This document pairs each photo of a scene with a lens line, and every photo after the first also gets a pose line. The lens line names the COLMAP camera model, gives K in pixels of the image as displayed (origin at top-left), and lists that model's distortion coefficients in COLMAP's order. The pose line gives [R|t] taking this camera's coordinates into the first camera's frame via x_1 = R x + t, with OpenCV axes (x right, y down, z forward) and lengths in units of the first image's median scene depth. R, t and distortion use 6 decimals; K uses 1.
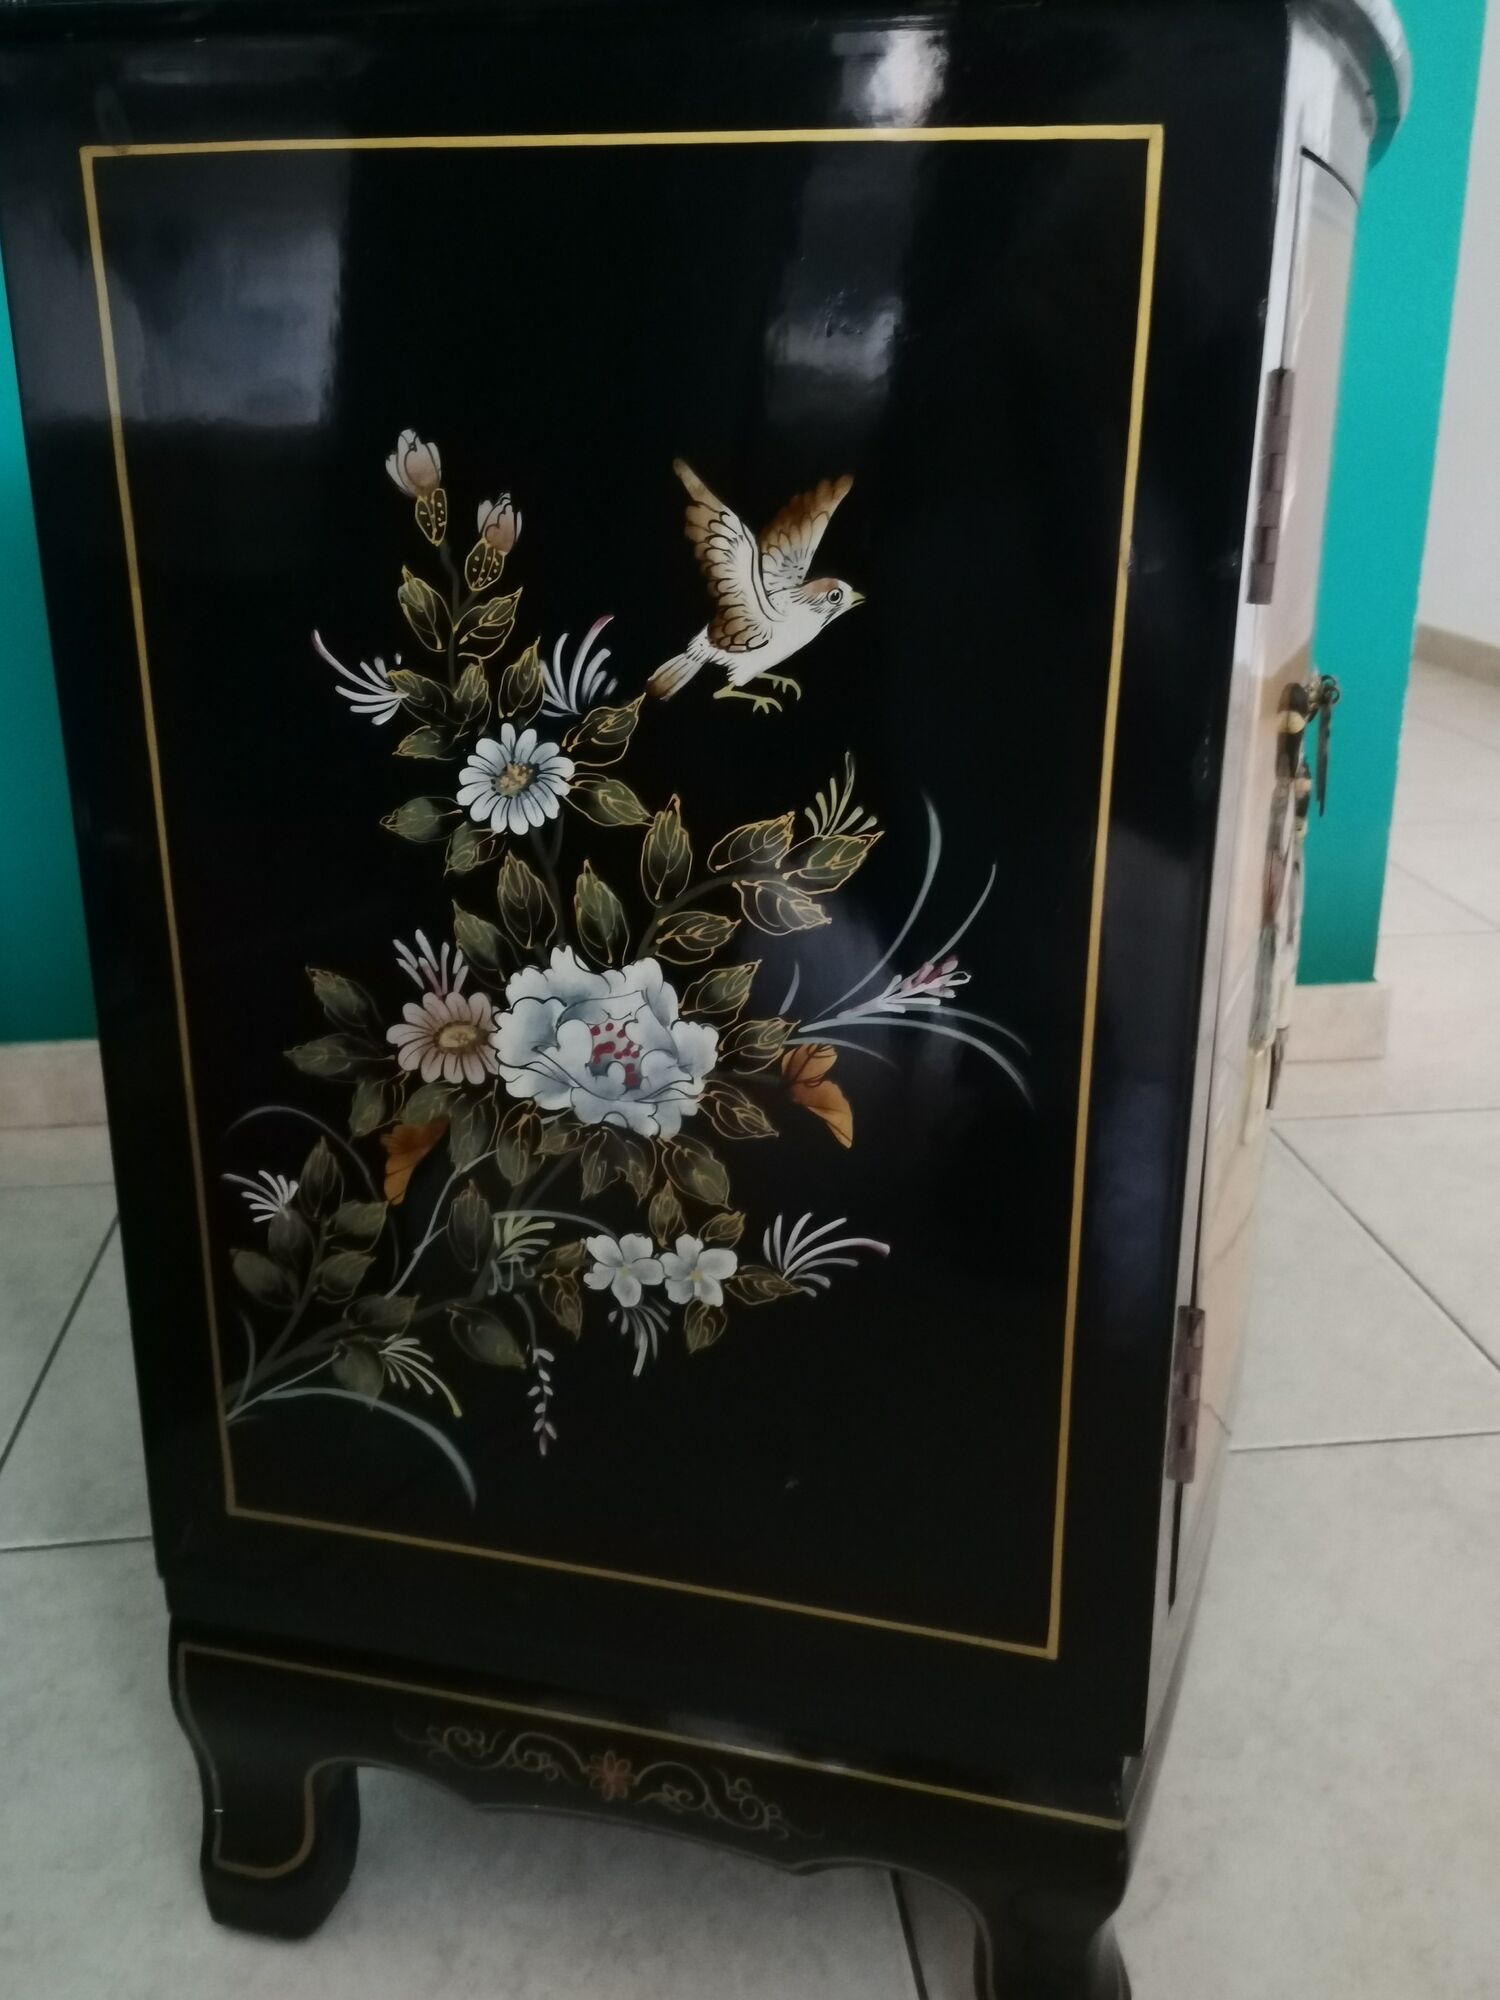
lens RADIAL K [[1697.0, 0, 738.3], [0, 1697.0, 978.4], [0, 0, 1]] dist [0.007374, -0.051980]
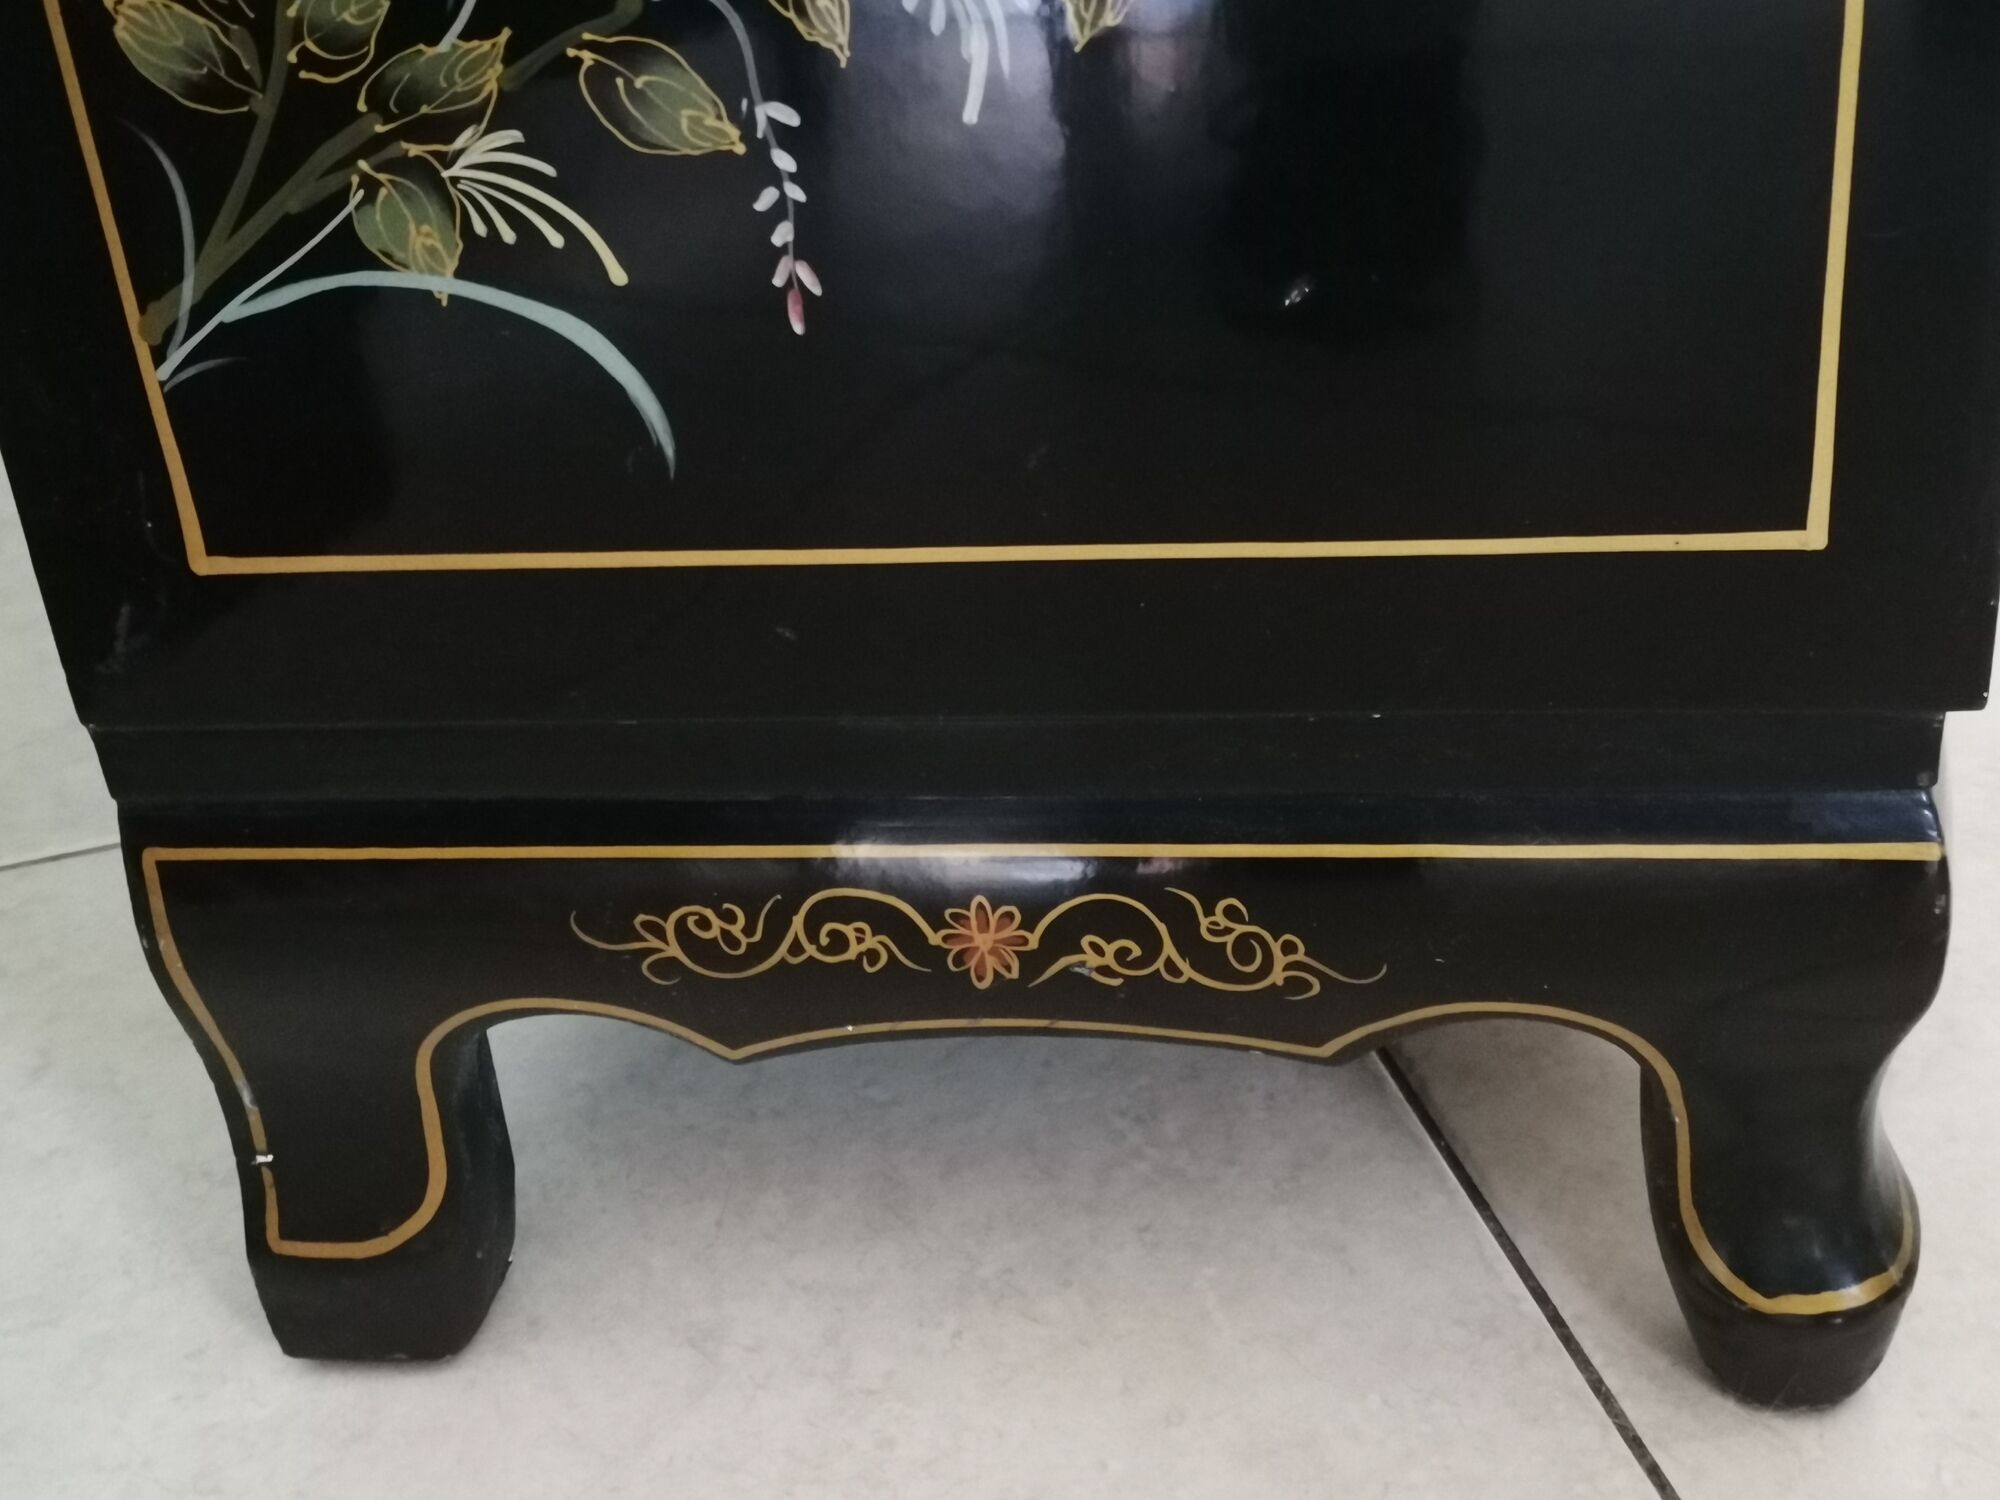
lens RADIAL K [[2734.2, 0, 1003.8], [0, 2734.2, 755.2], [0, 0, 1]] dist [0.034901, 0.000000]
pose [[0.989318, -0.136680, 0.050684, -0.115281], [0.121014, 0.963889, 0.237219, 0.219570], [-0.081277, -0.228551, 0.970133, 0.163243]]
